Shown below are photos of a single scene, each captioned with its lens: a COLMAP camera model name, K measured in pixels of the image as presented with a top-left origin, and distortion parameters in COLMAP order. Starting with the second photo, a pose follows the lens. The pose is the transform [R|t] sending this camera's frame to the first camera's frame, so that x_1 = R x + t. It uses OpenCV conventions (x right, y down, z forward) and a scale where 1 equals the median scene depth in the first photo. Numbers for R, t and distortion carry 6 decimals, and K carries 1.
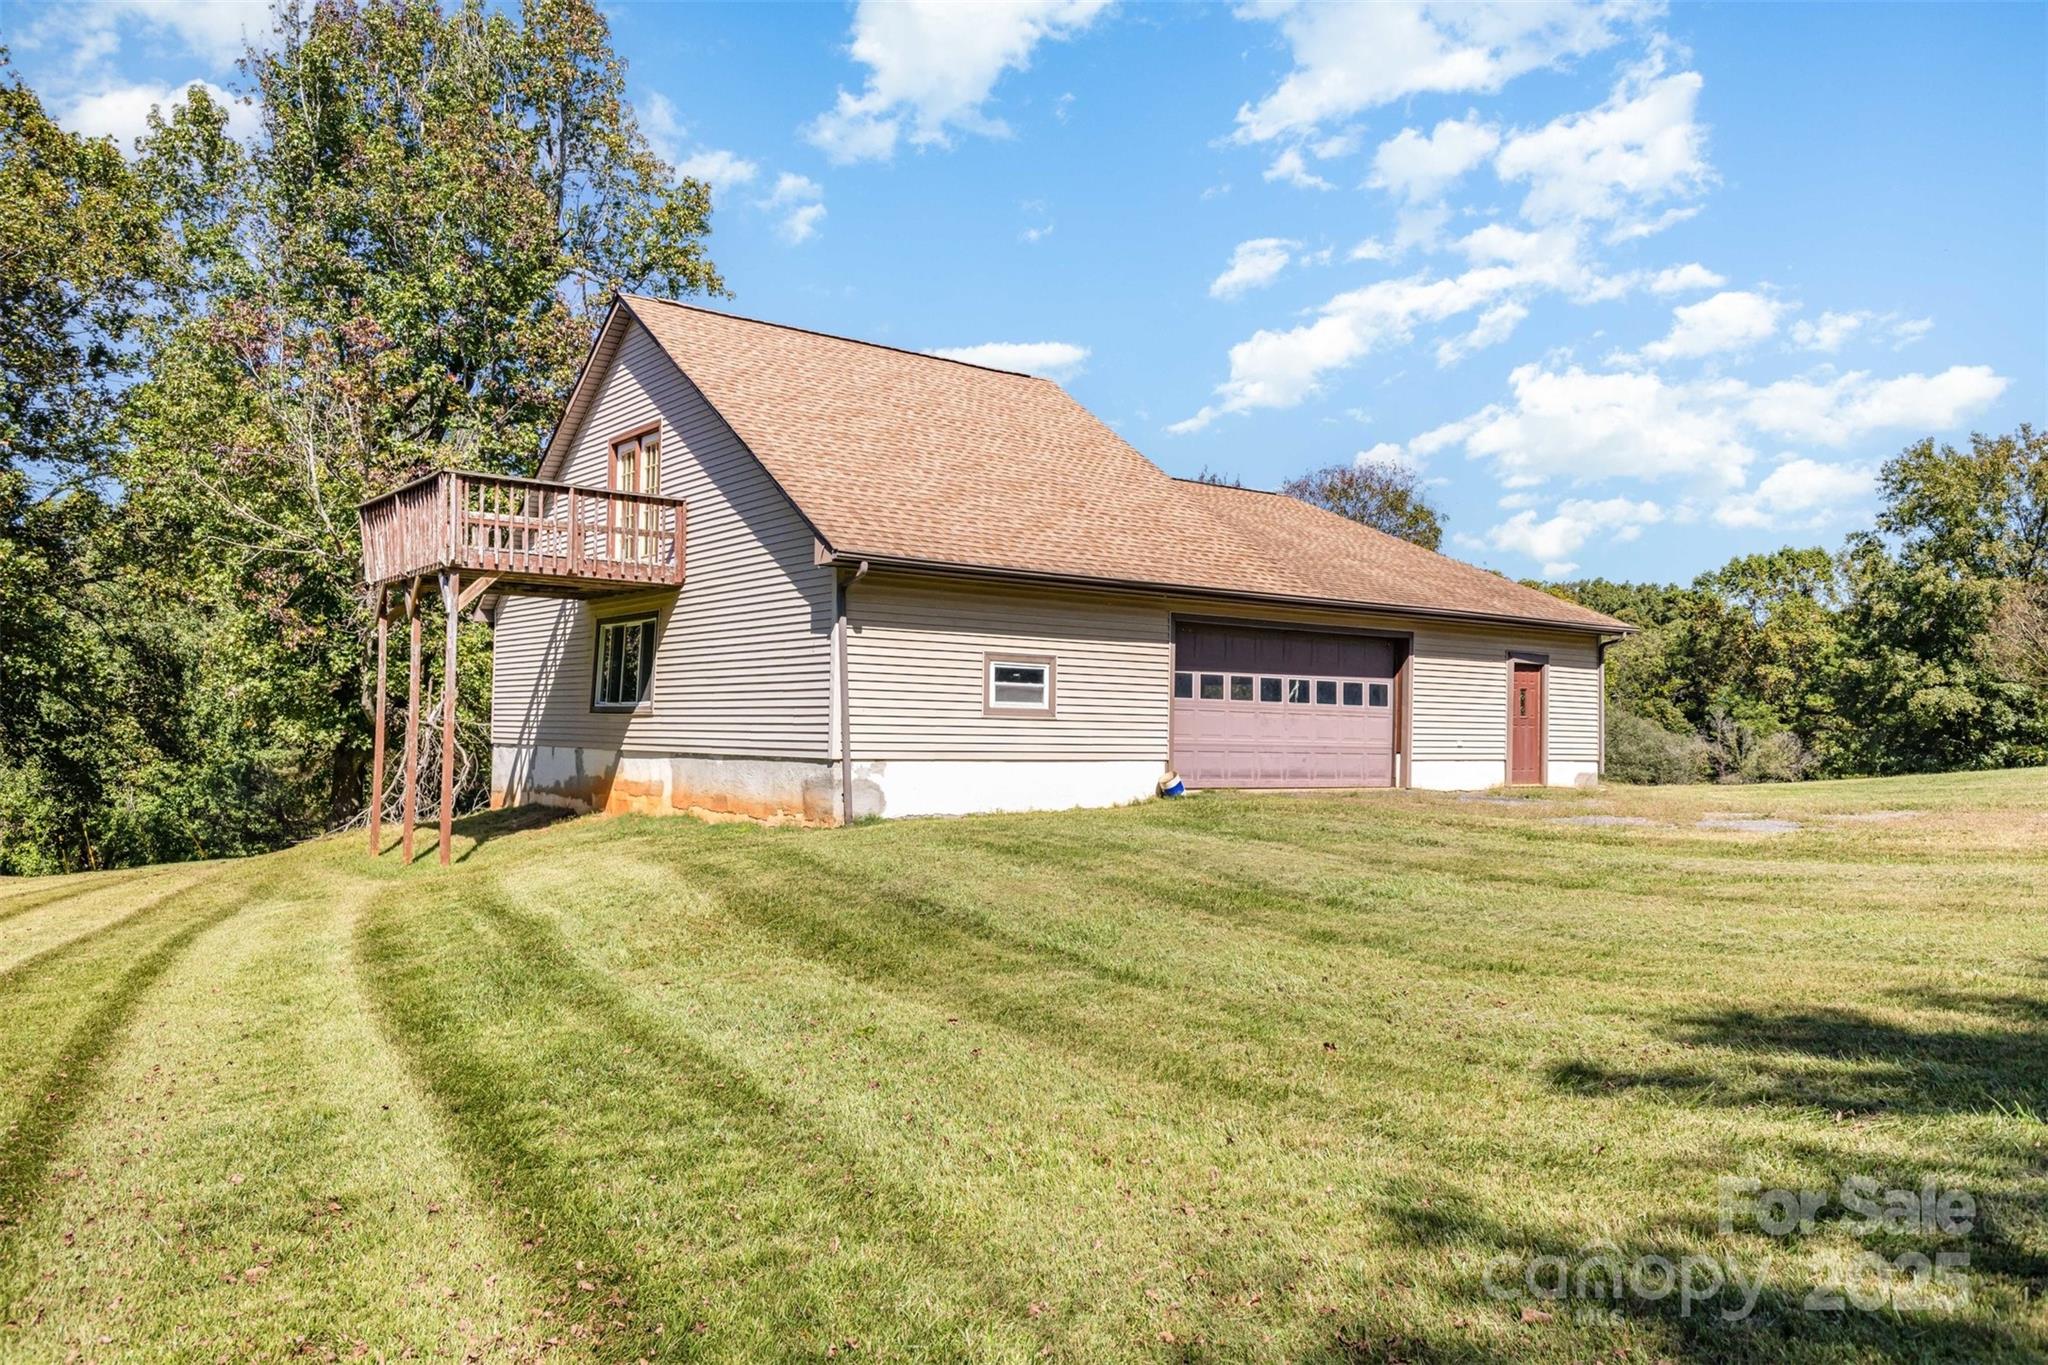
lens RADIAL K [[1504.9, 0, 1024.0], [0, 1504.9, 682.5], [0, 0, 1]] dist [0.000830, 0.000067]
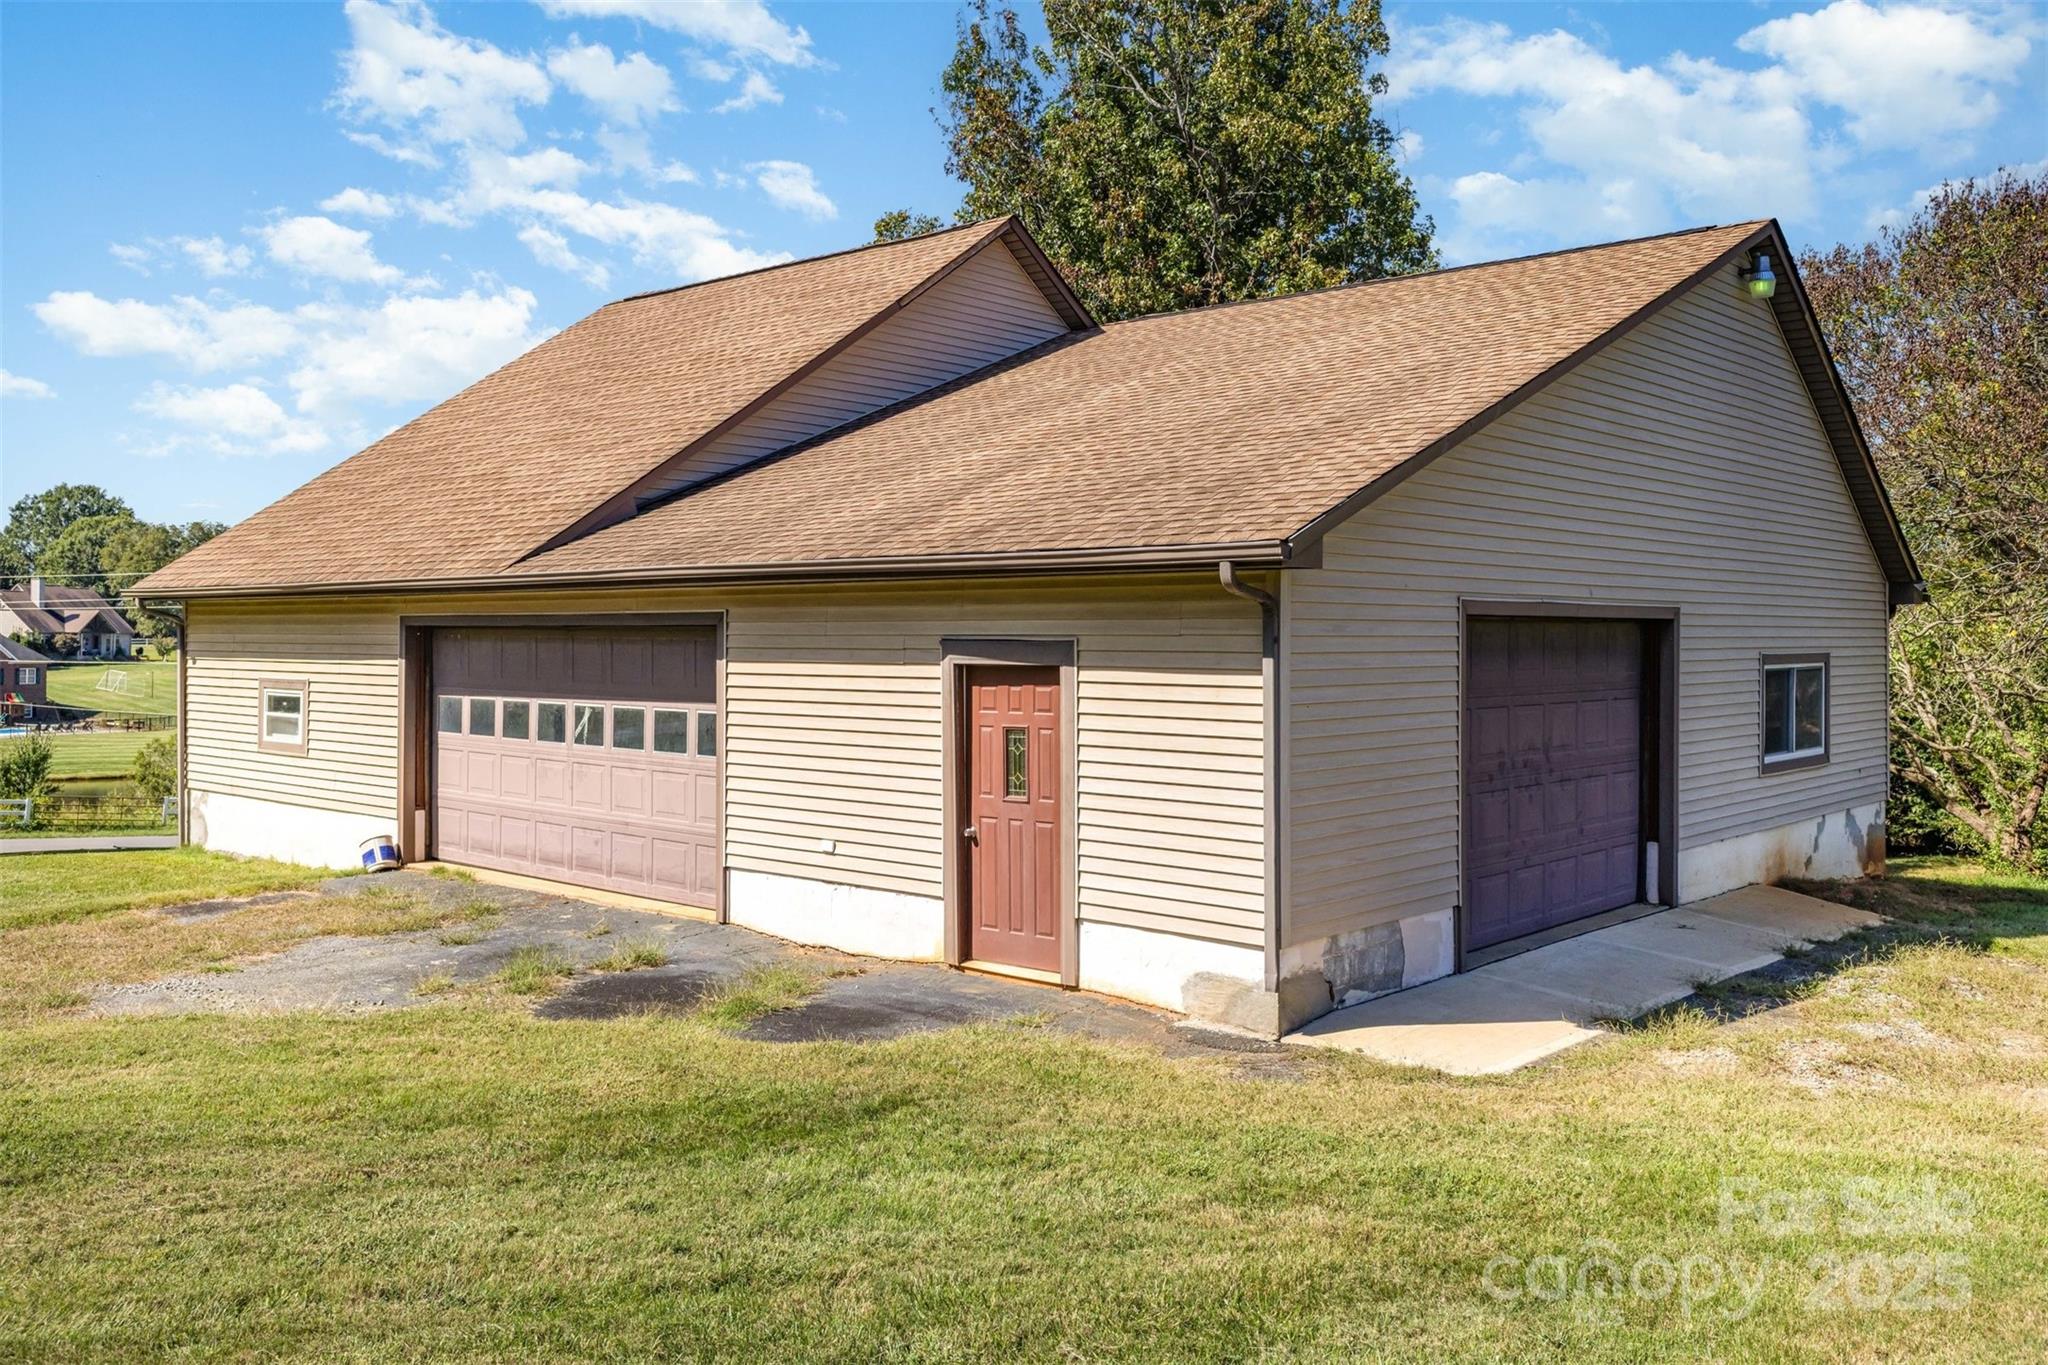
lens RADIAL K [[1699.1, 0, 1024.0], [0, 1699.1, 682.5], [0, 0, 1]] dist [-0.000712, -0.000420]
pose [[0.192252, 0.009828, -0.981296, 0.876770], [0.030131, 0.999419, 0.015913, -0.016929], [0.980883, -0.032626, 0.191844, 1.039681]]
